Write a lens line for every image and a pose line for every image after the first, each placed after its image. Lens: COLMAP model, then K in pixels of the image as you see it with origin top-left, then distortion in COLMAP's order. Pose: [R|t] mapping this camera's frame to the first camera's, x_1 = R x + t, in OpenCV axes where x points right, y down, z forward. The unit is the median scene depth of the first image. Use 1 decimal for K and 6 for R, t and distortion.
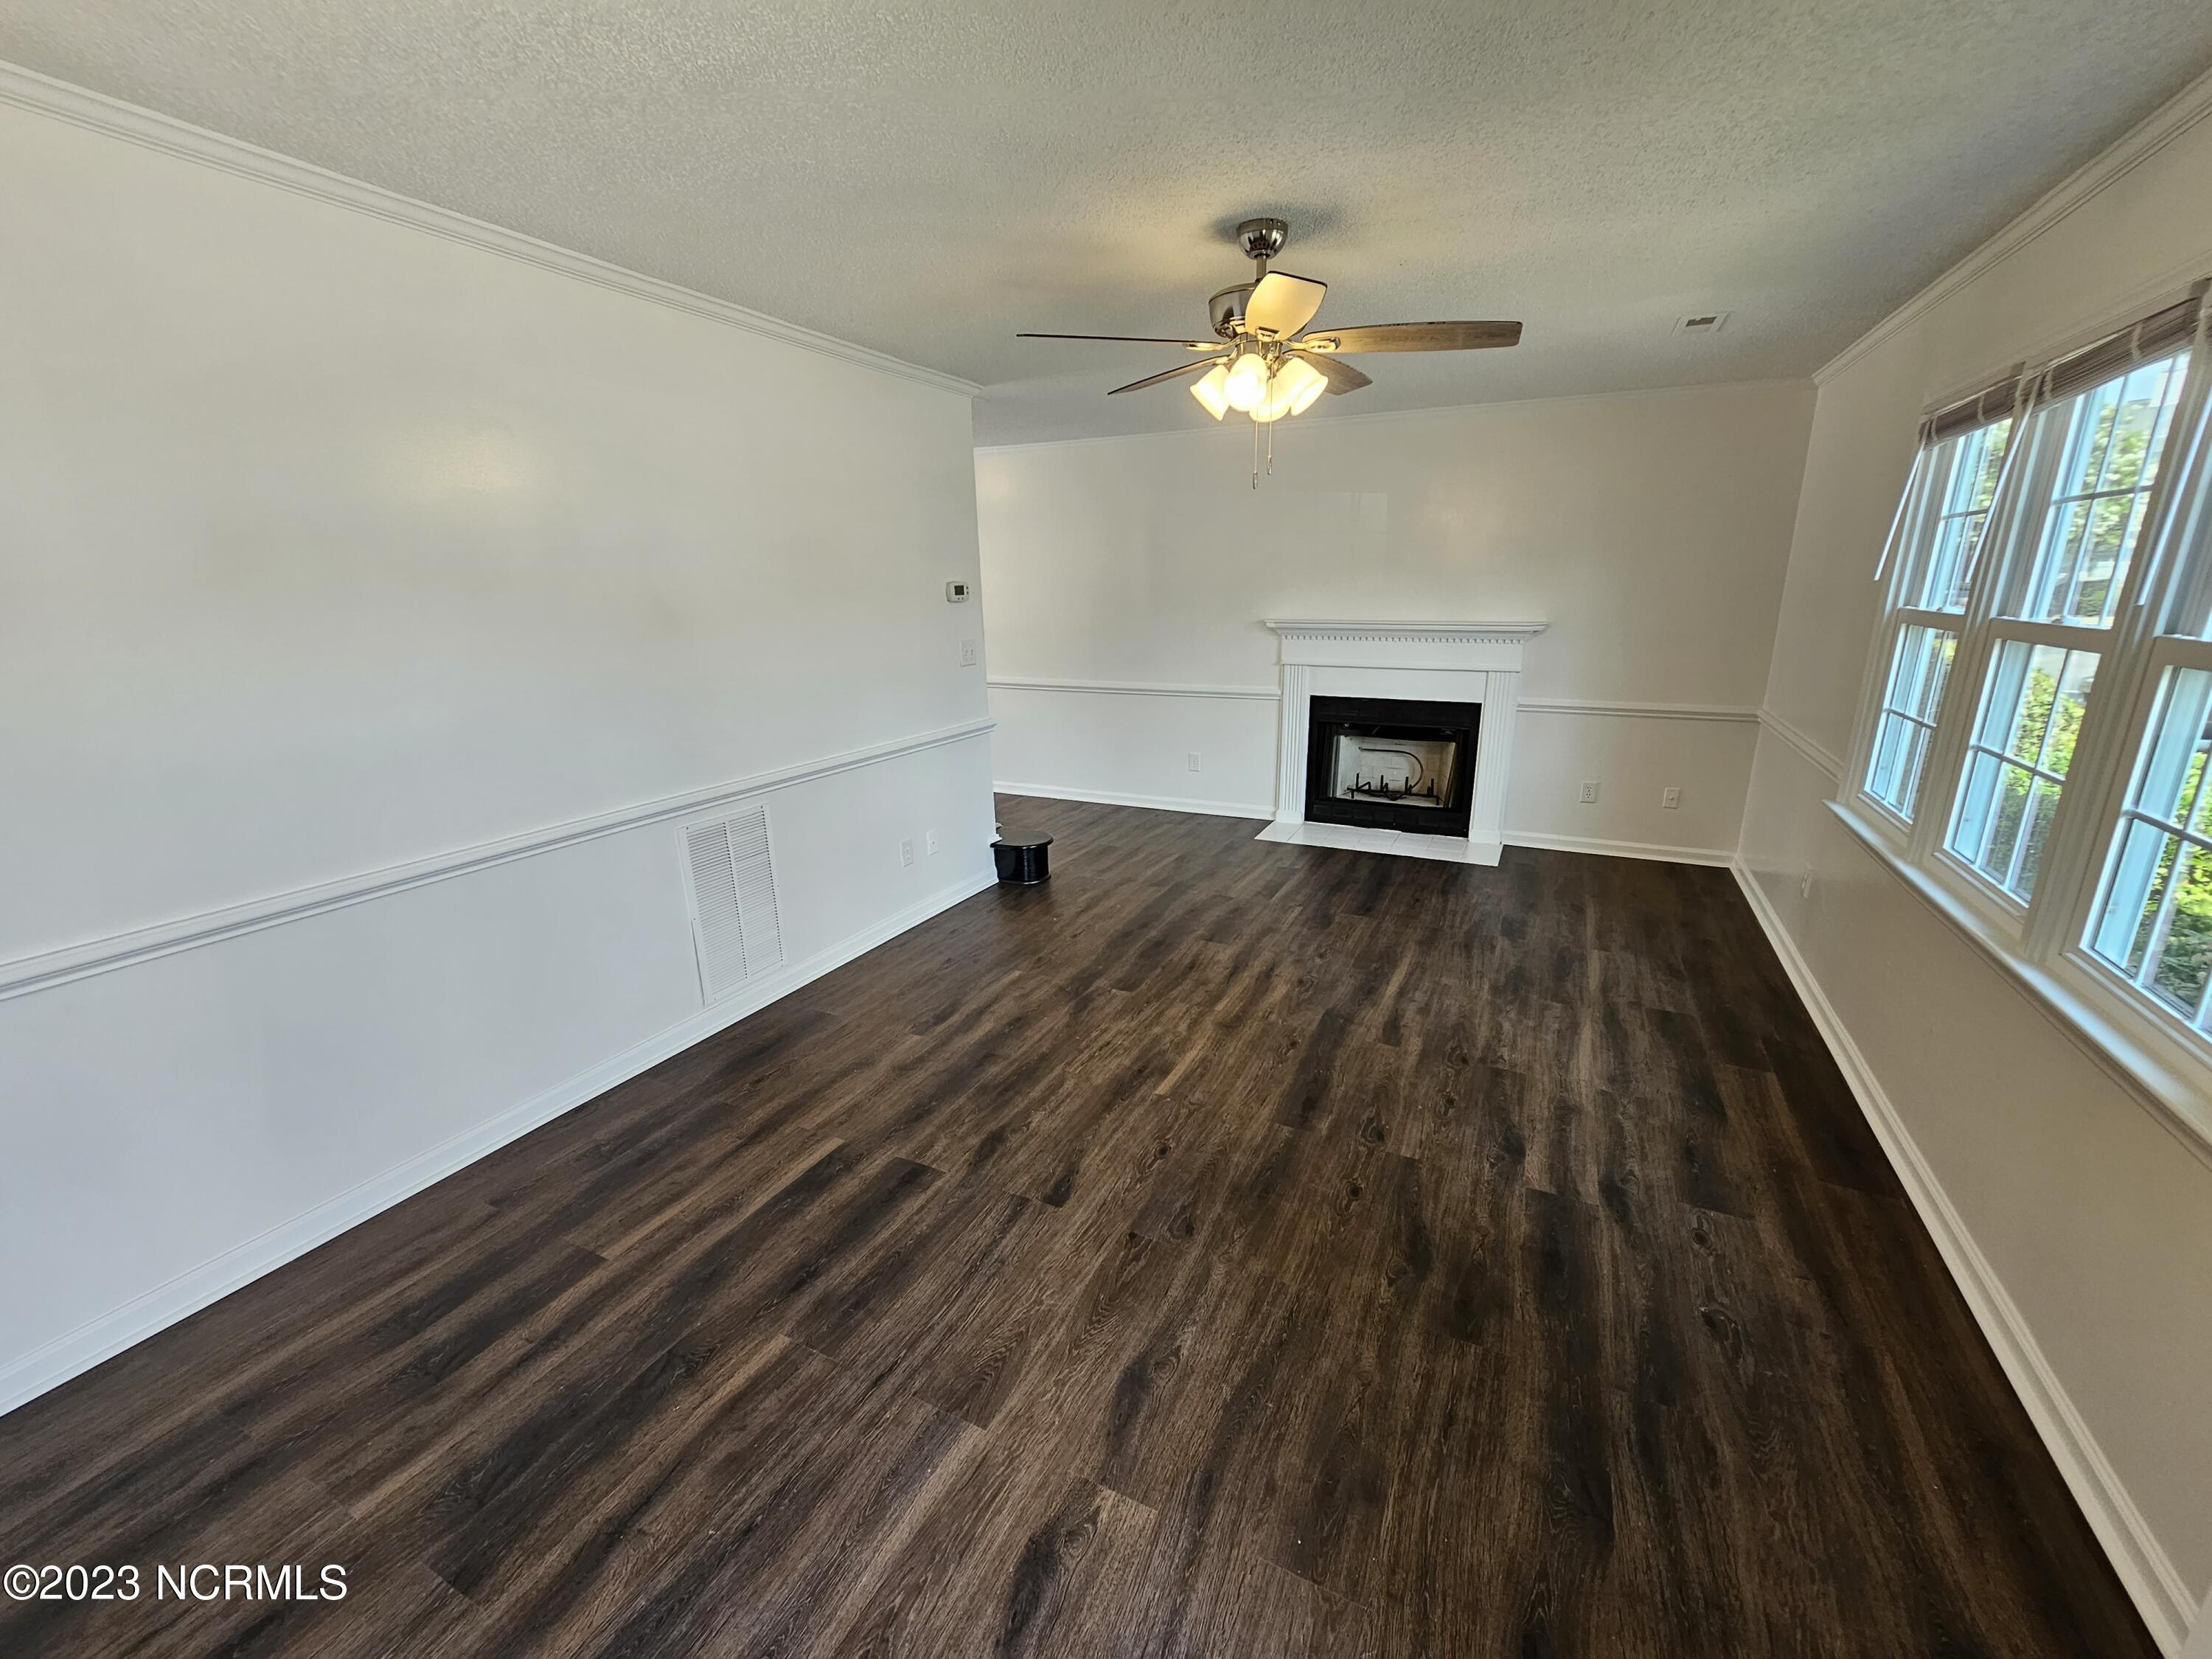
lens RADIAL K [[906.1, 0, 1103.6], [0, 906.1, 837.5], [0, 0, 1]] dist [-0.000996, 0.000526]
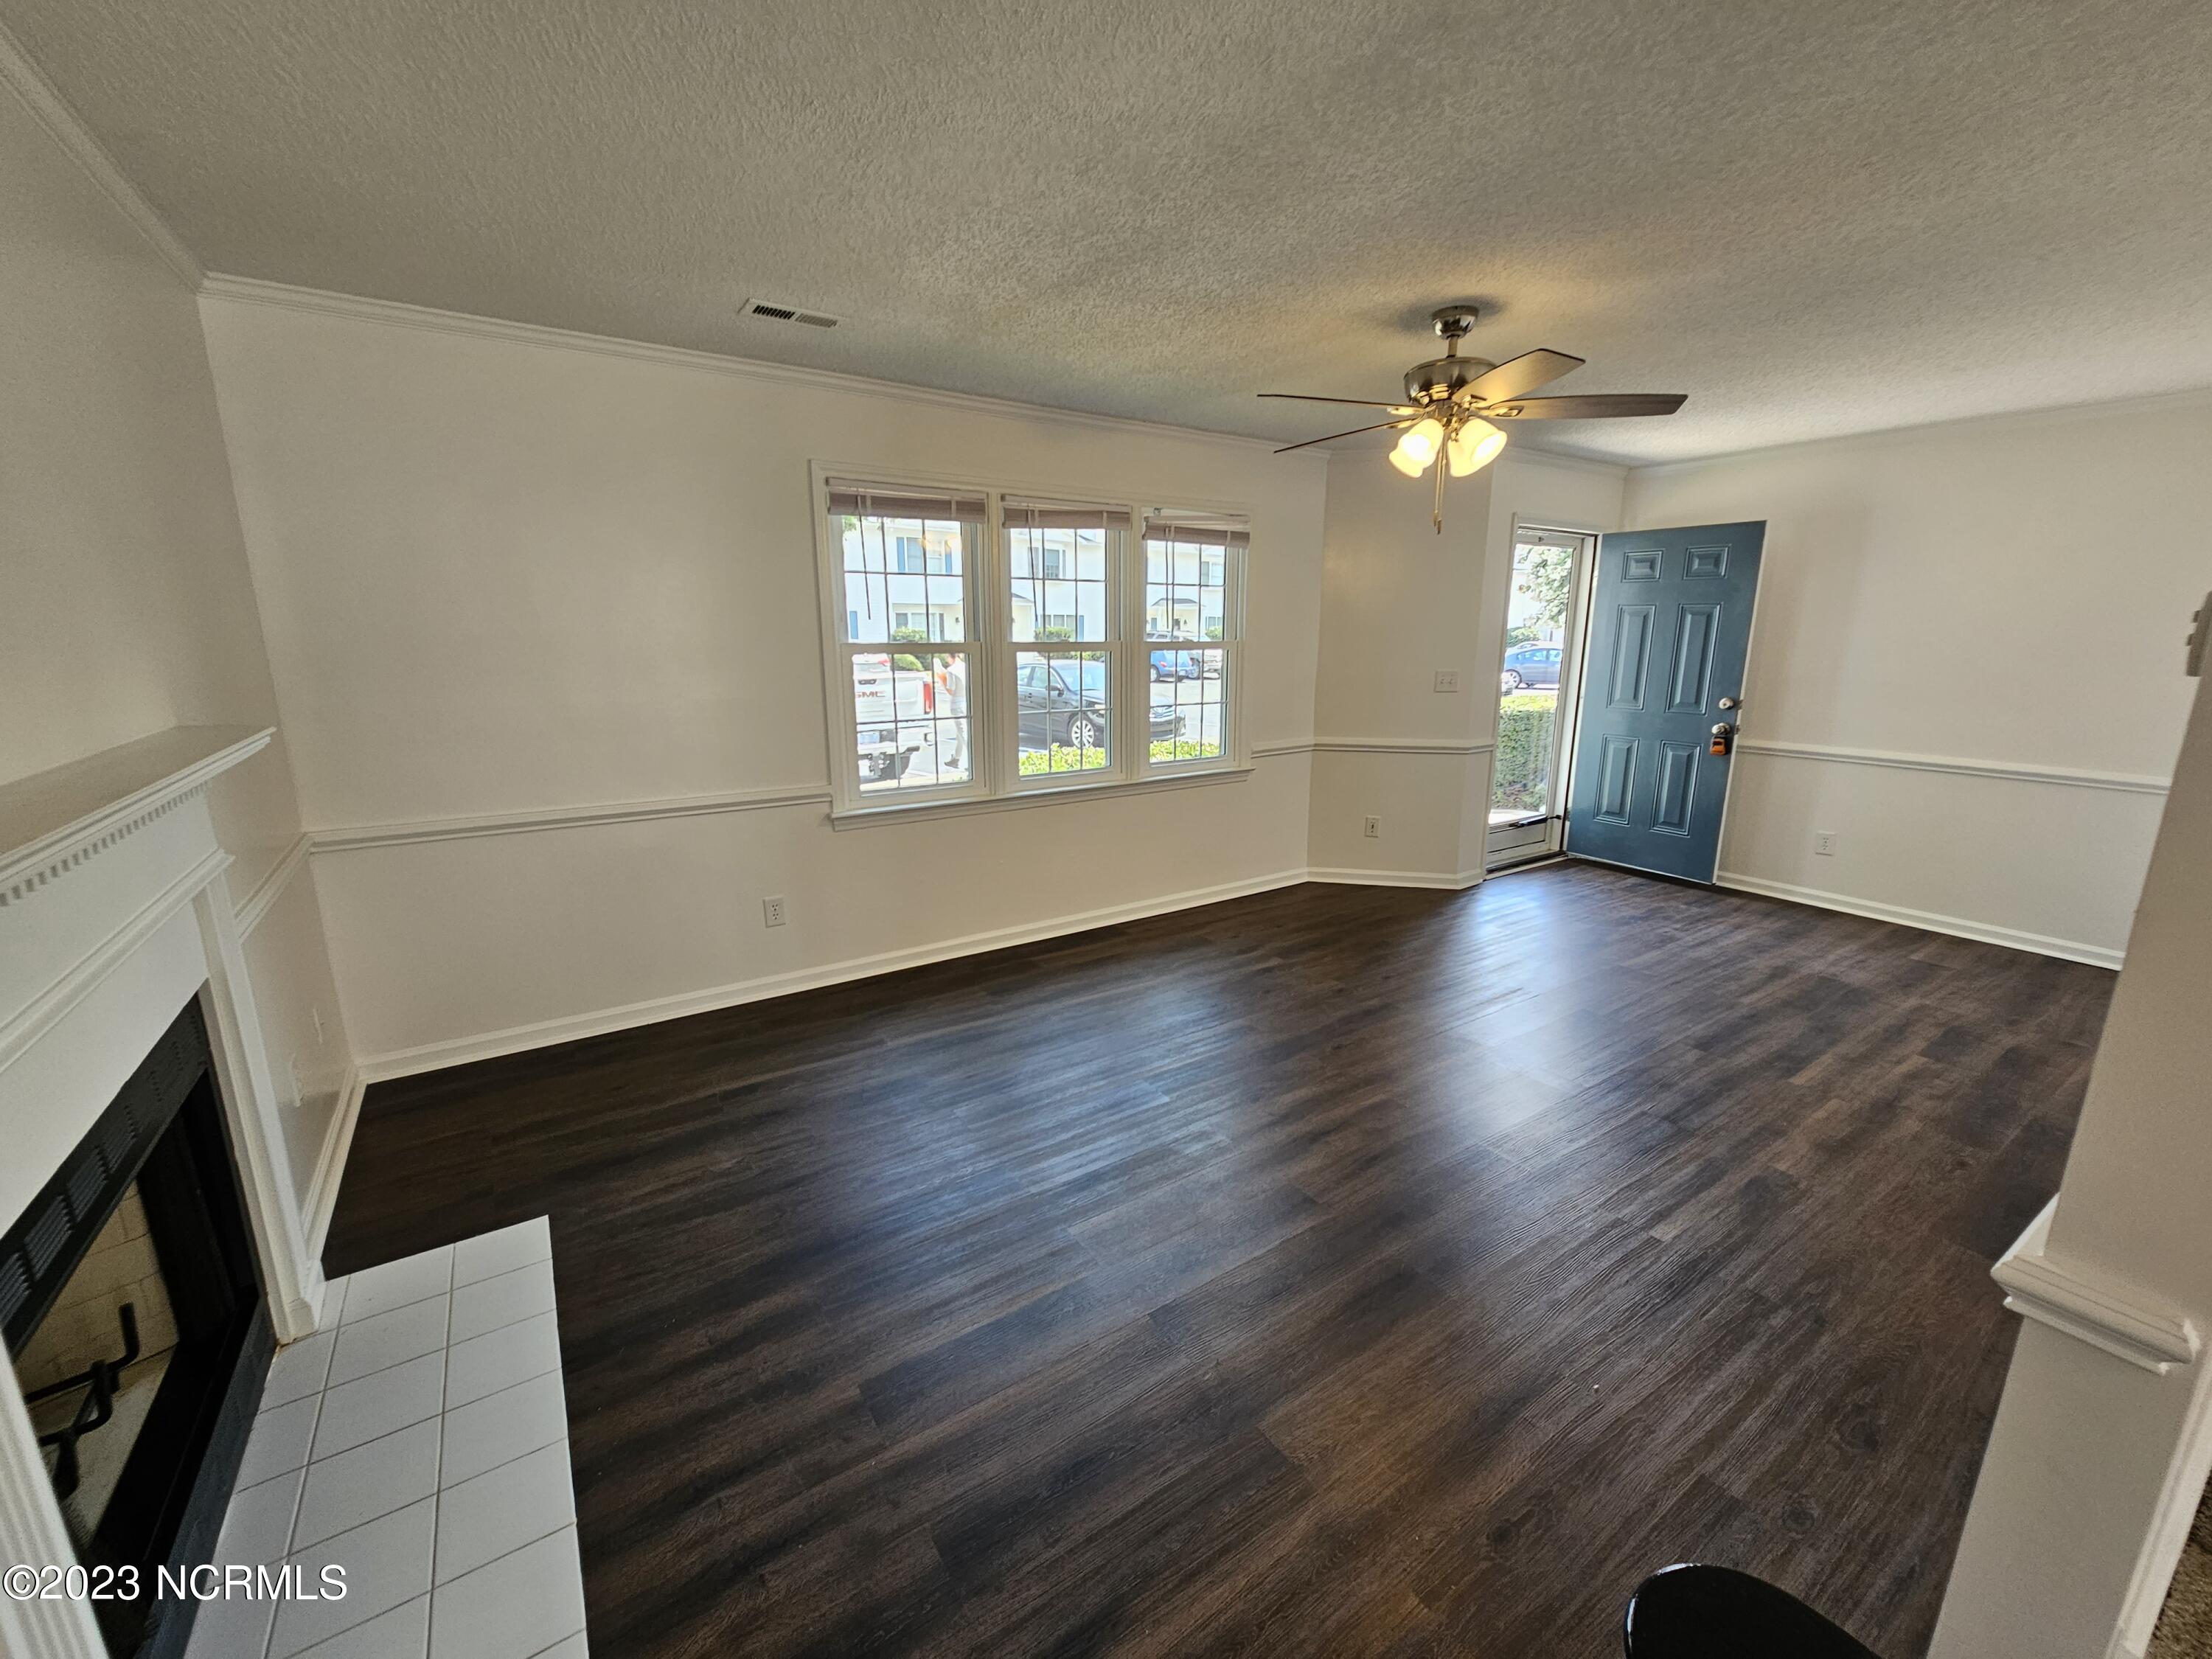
lens RADIAL K [[906.1, 0, 1113.1], [0, 906.1, 828.6], [0, 0, 1]] dist [-0.000996, 0.000526]
pose [[-0.870687, -0.100529, 0.481455, -0.062510], [0.140030, 0.887709, 0.438594, -0.677712], [-0.471483, 0.449296, -0.758839, 2.445998]]
